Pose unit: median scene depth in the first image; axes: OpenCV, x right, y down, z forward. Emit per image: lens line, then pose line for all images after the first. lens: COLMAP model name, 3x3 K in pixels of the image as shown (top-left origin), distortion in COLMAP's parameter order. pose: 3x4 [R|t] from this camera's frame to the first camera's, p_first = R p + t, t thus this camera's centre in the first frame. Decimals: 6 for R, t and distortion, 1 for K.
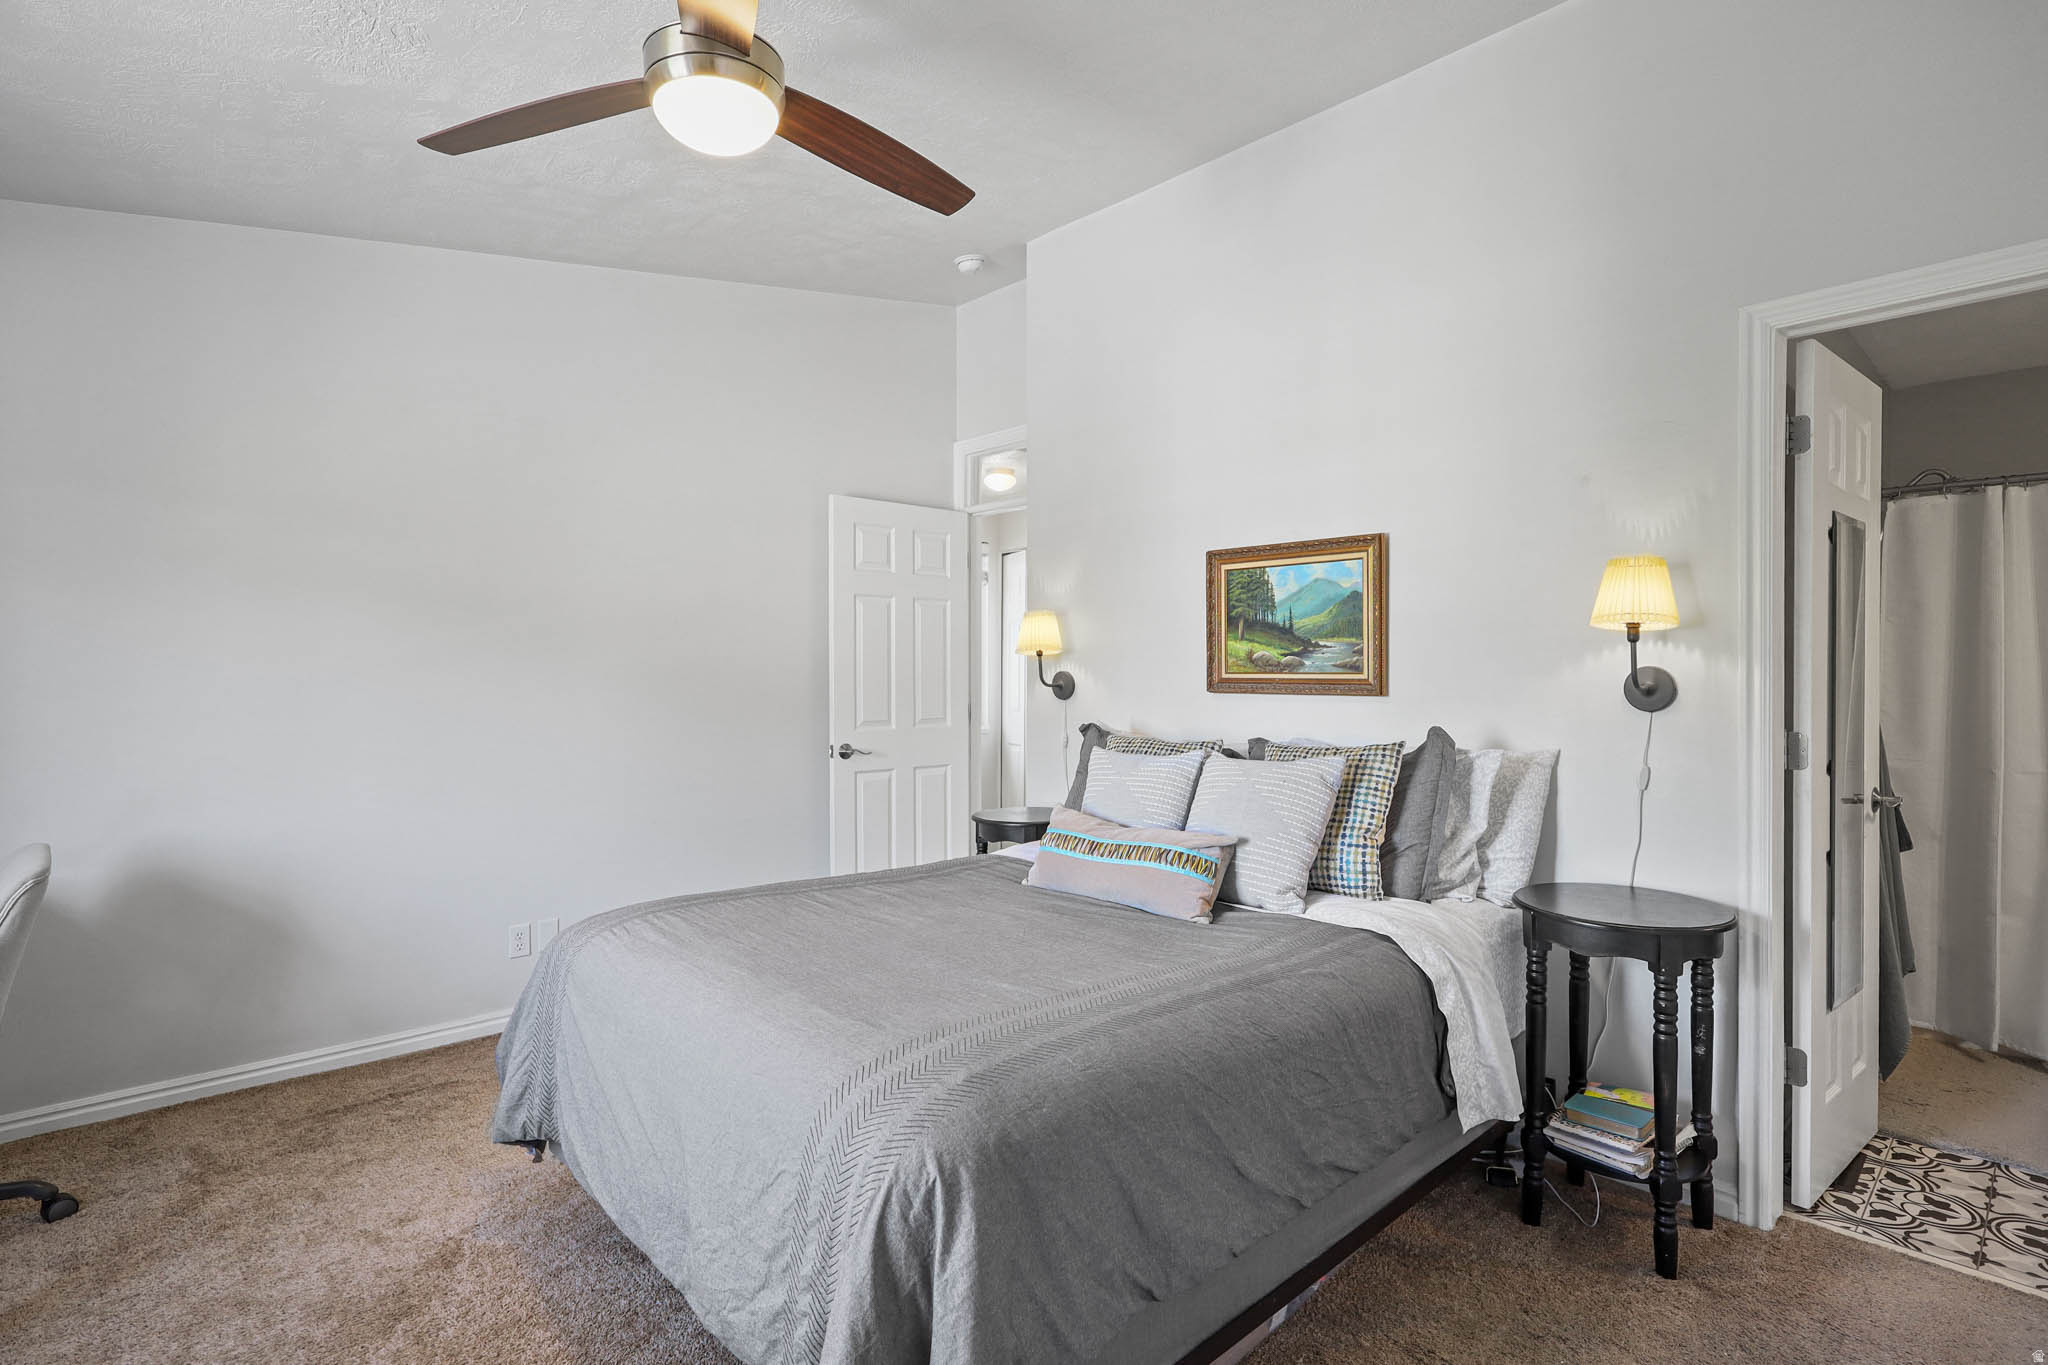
lens RADIAL K [[1008.1, 0, 1016.1], [0, 1008.1, 674.8], [0, 0, 1]] dist [0.002227, 0.000257]
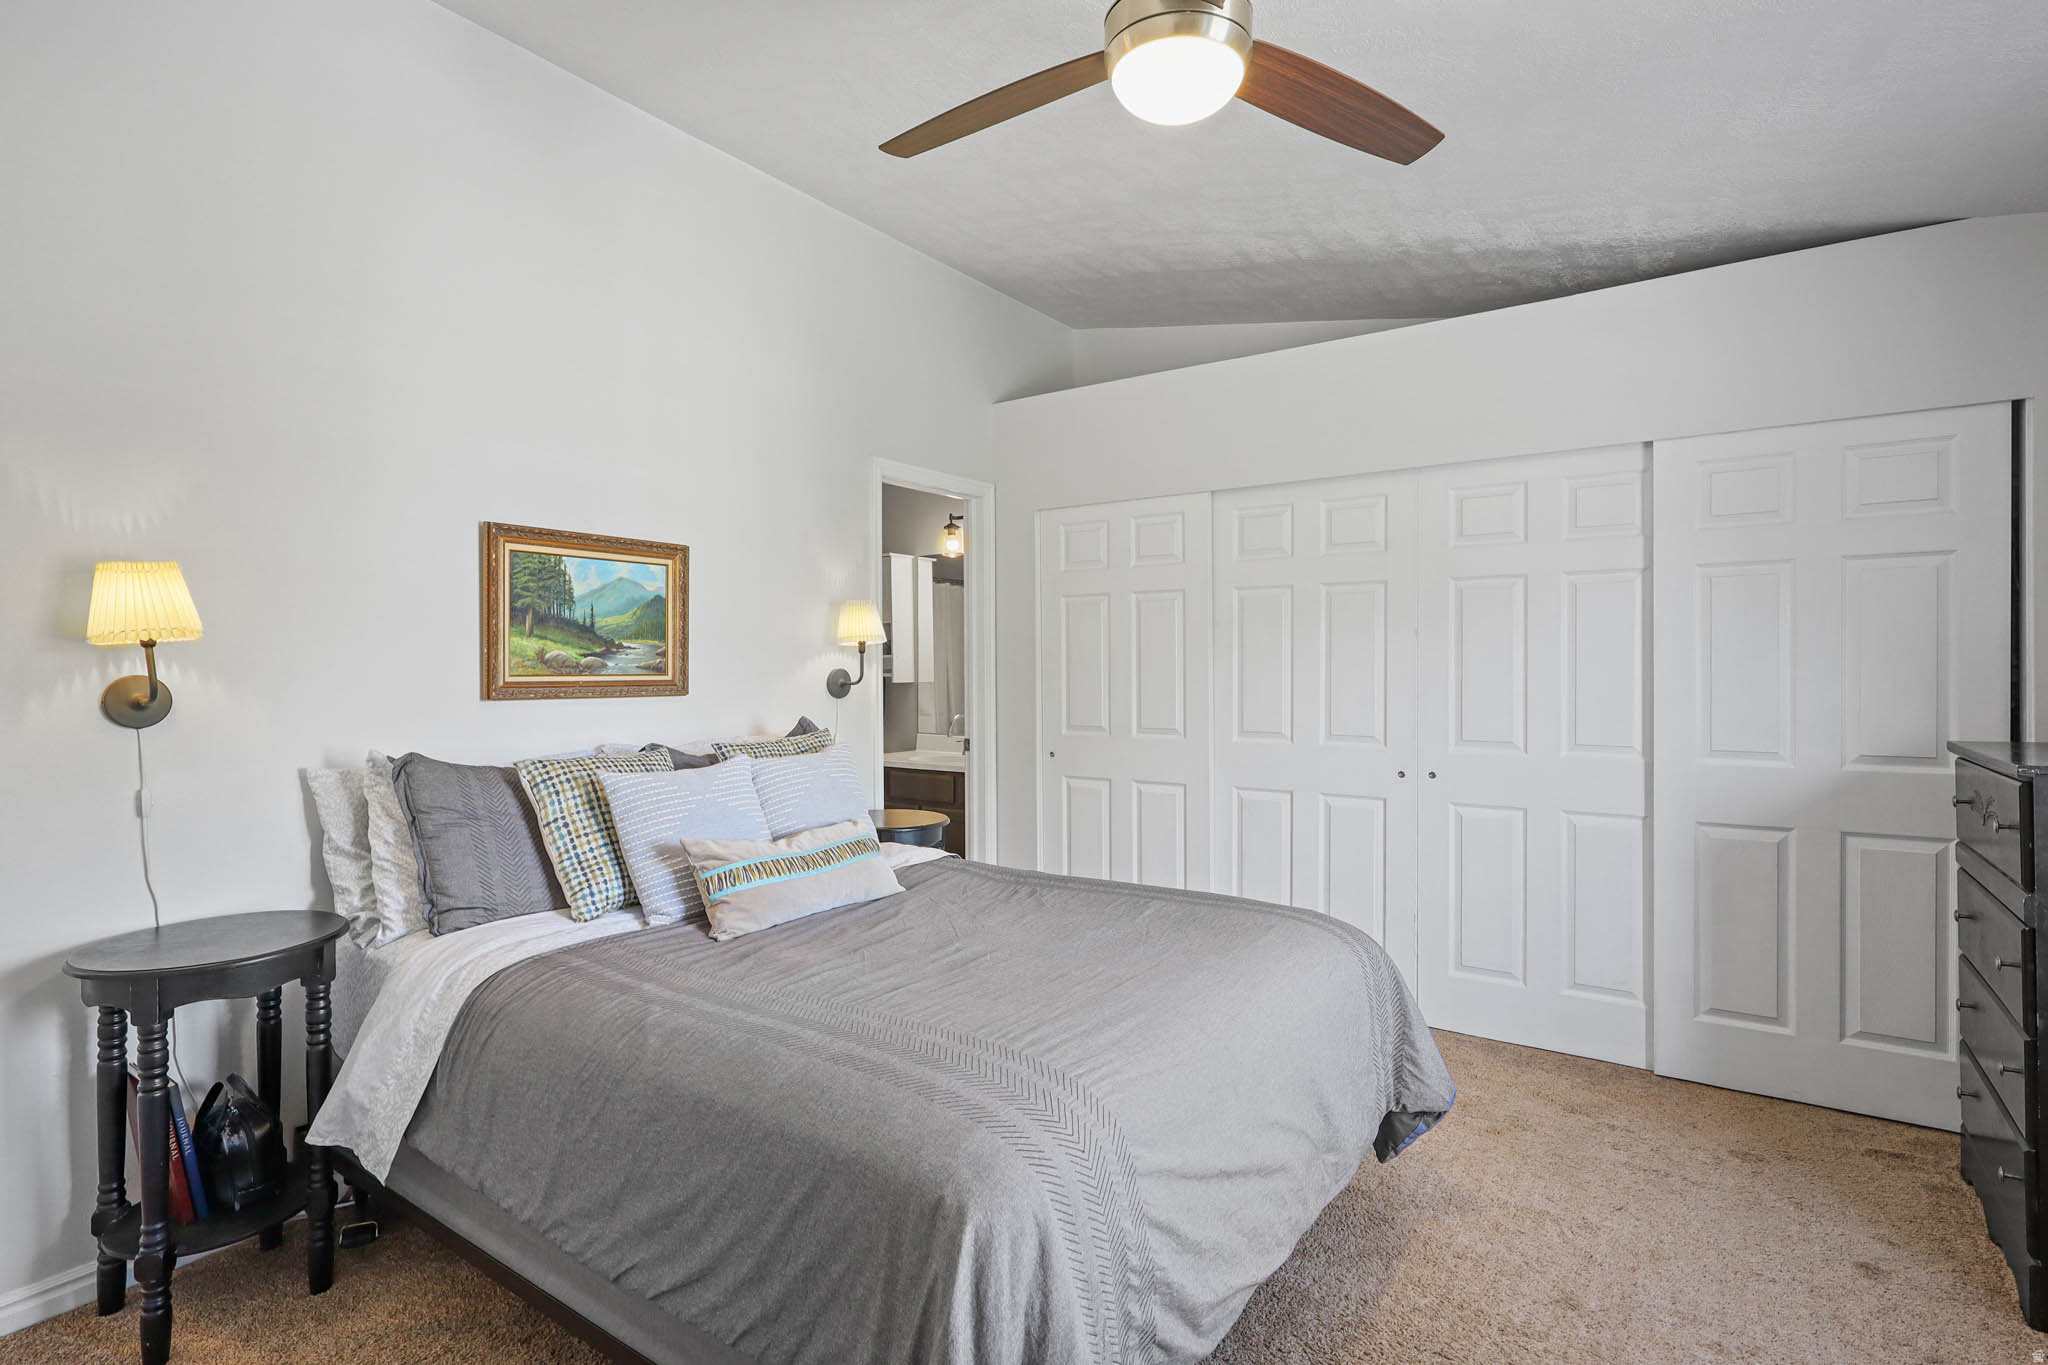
lens RADIAL K [[1008.1, 0, 1016.1], [0, 1008.1, 674.8], [0, 0, 1]] dist [0.002227, 0.000257]
pose [[-0.216278, 0.002314, 0.976329, -0.712948], [0.017278, 0.999850, 0.001458, 0.003391], [-0.976179, 0.017184, -0.216286, 0.816607]]
